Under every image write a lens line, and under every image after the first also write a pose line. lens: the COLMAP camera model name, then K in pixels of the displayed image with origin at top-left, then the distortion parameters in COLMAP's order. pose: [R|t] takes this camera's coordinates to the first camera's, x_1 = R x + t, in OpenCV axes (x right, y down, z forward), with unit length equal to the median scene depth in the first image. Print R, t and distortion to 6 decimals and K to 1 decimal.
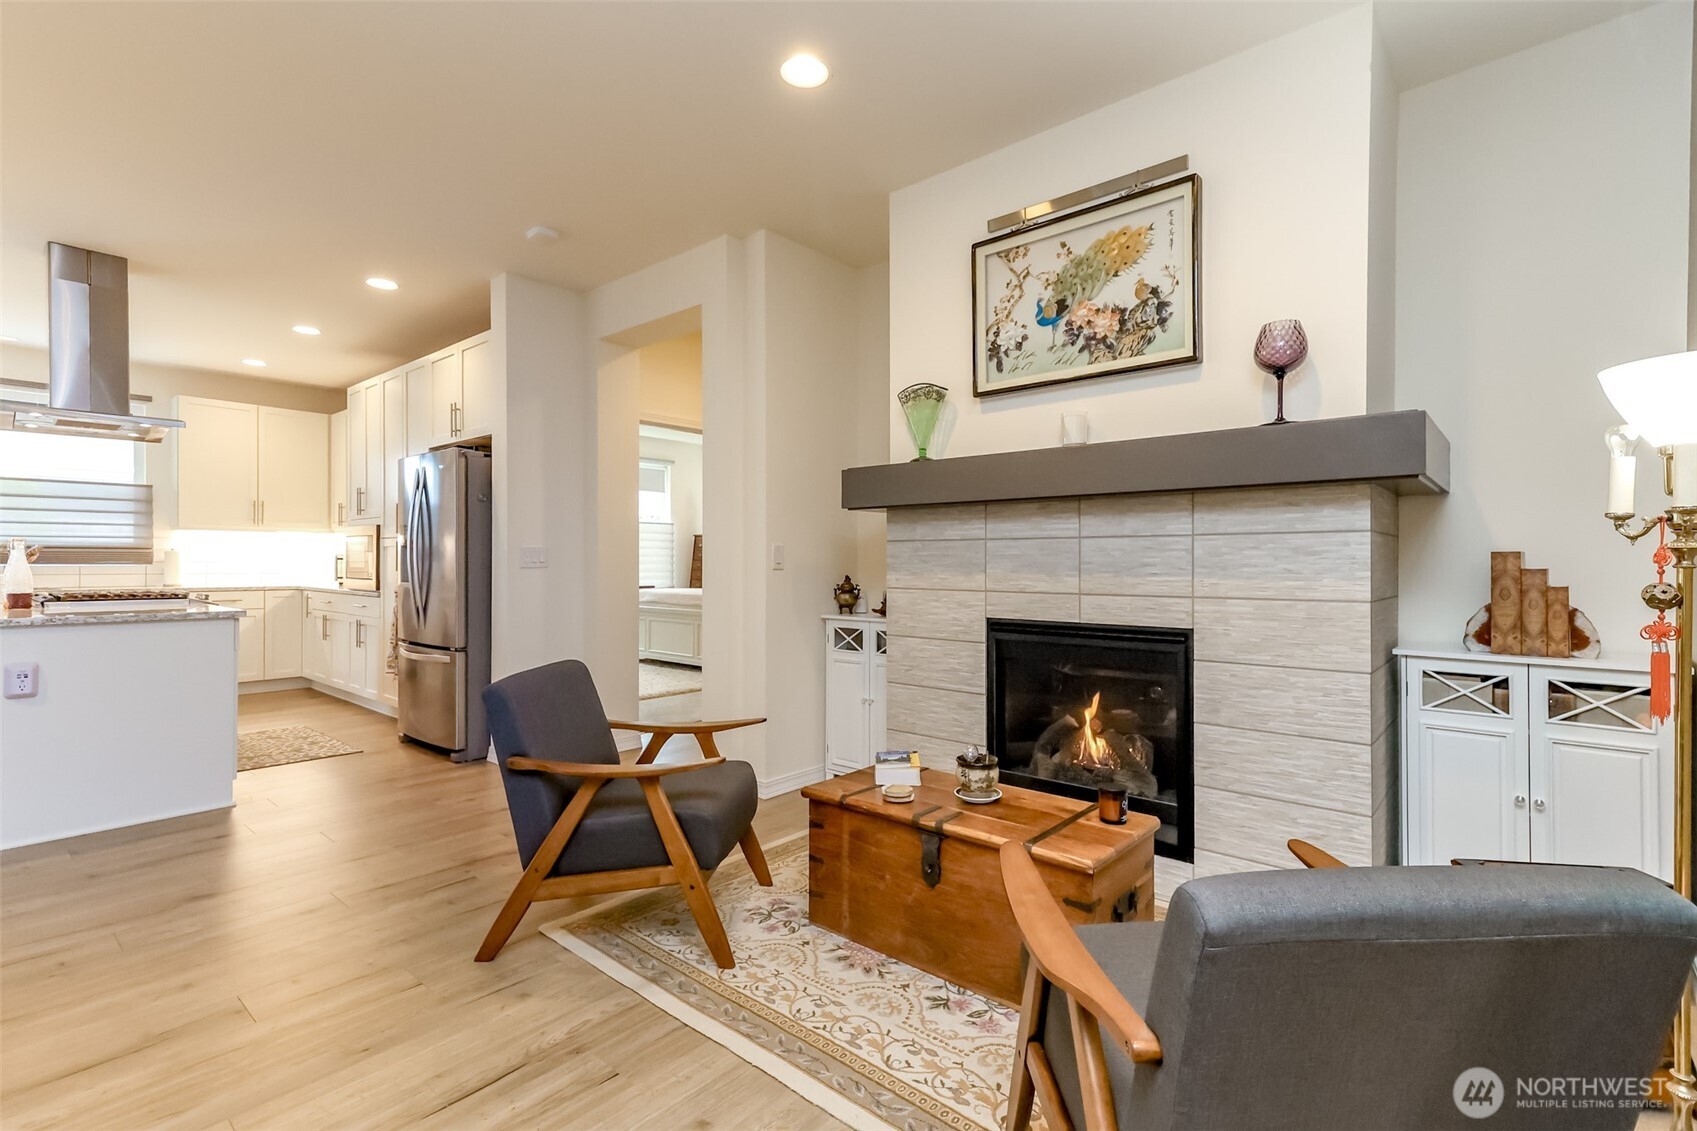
lens RADIAL K [[772.5, 0, 851.2], [0, 772.5, 558.2], [0, 0, 1]] dist [0.018655, 0.001527]
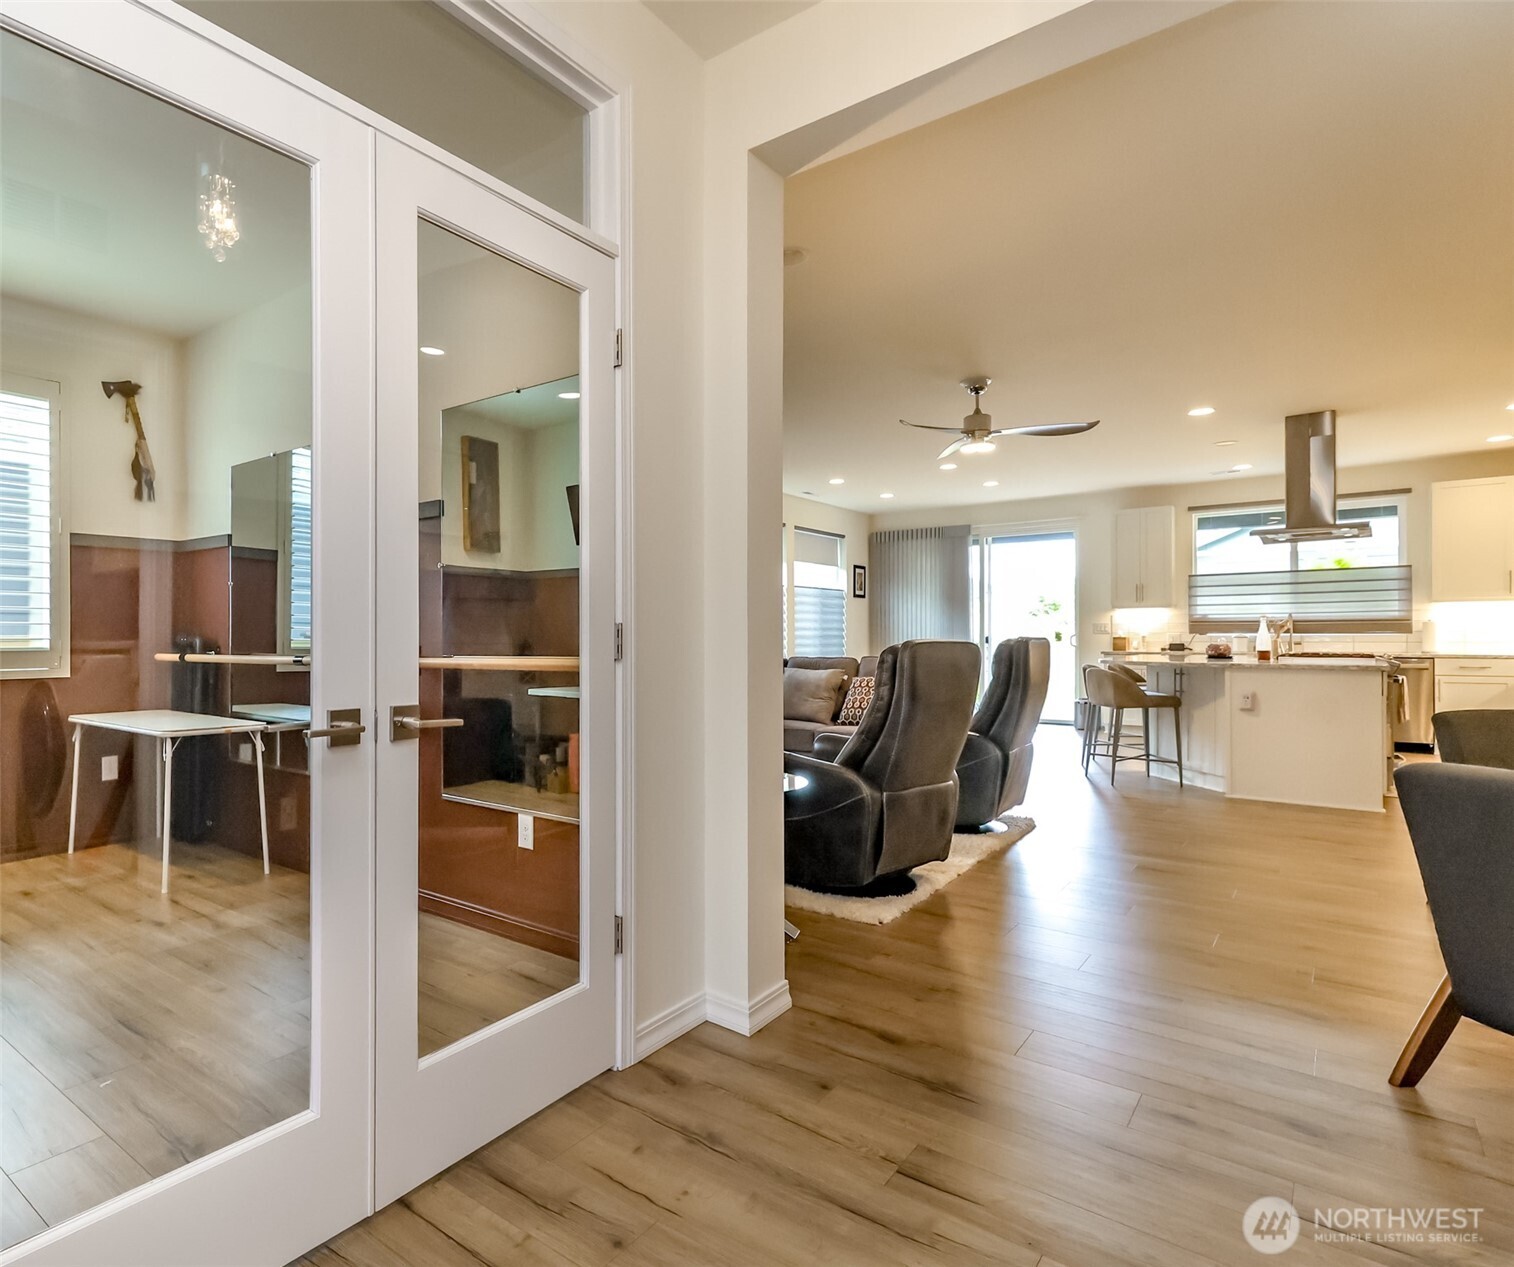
lens RADIAL K [[862.1, 0, 627.5], [0, 862.1, 642.0], [0, 0, 1]] dist [0.020952, -0.002102]
pose [[0.001529, 0.008888, -0.999959, 0.387806], [0.002269, 0.999958, 0.008891, 0.005952], [0.999996, -0.002283, 0.001509, -0.148898]]
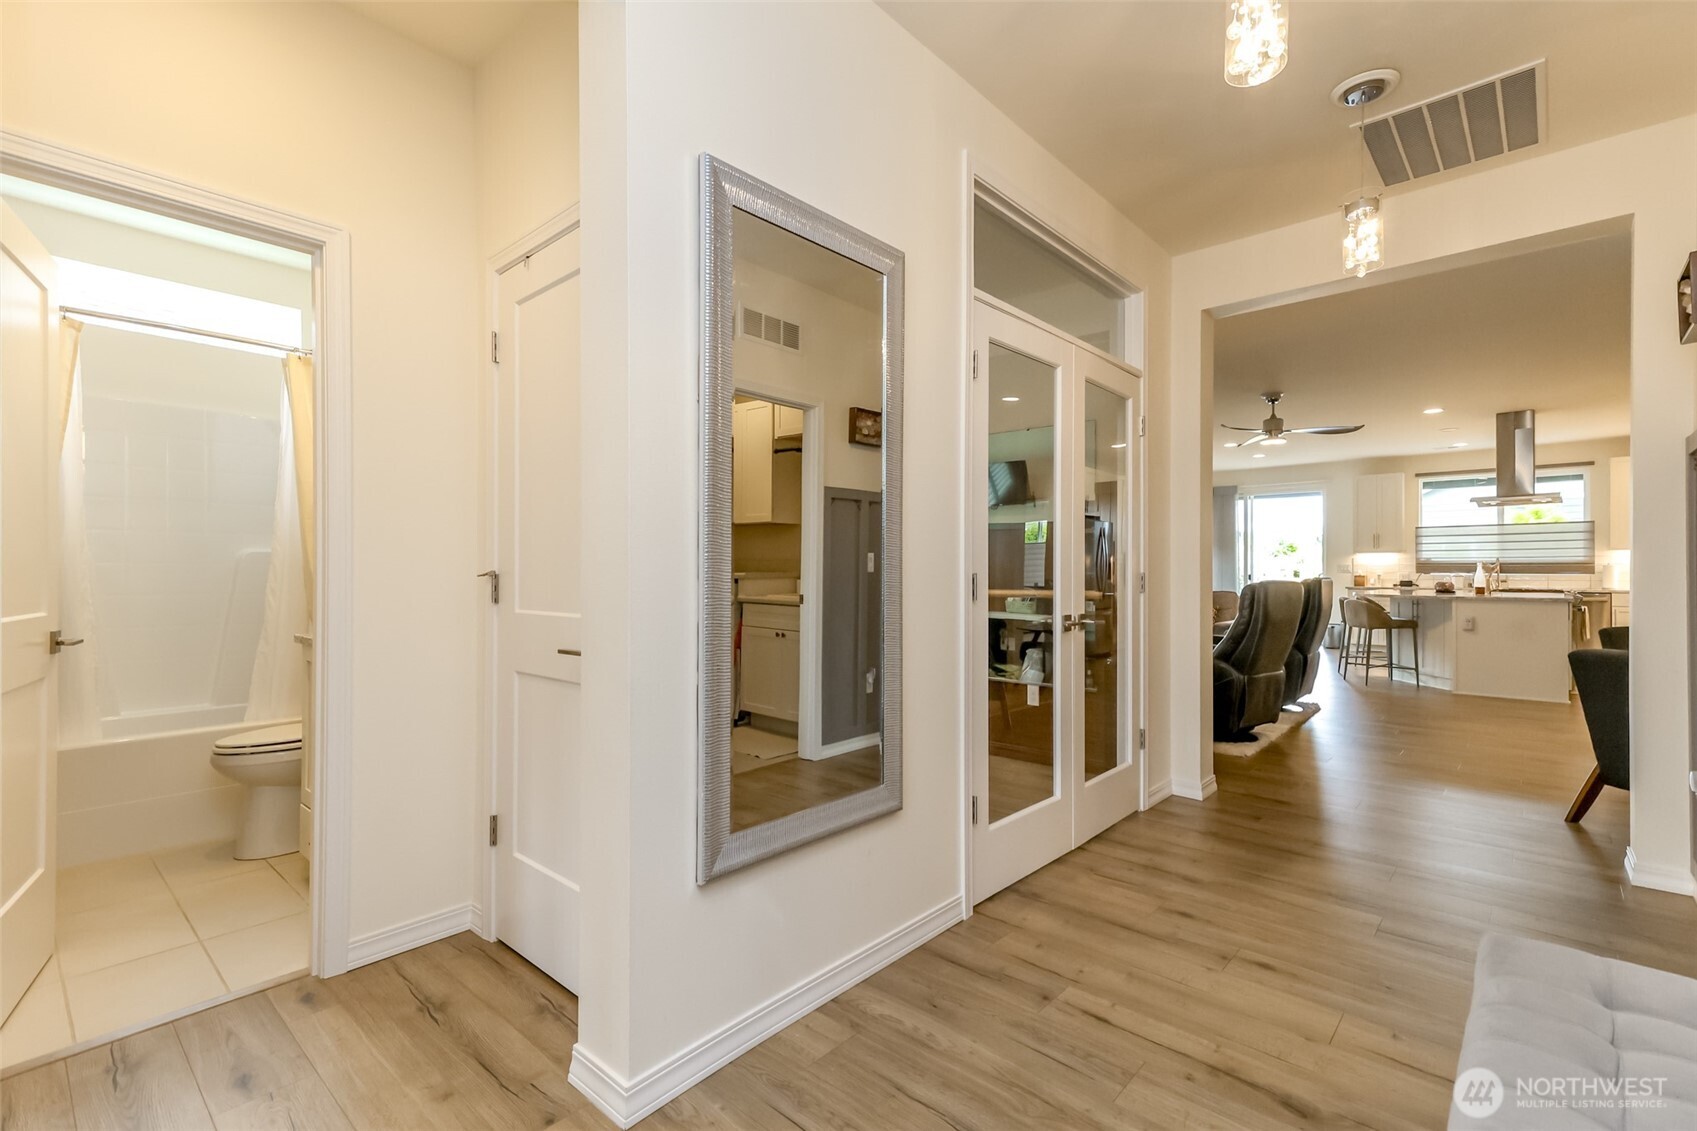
lens RADIAL K [[772.5, 0, 864.8], [0, 772.5, 573.4], [0, 0, 1]] dist [0.018655, 0.001527]
pose [[-0.022512, 0.006864, -0.999723, 0.624488], [-0.001548, 0.999975, 0.006901, -0.001627], [0.999745, 0.001703, -0.022501, -0.344553]]
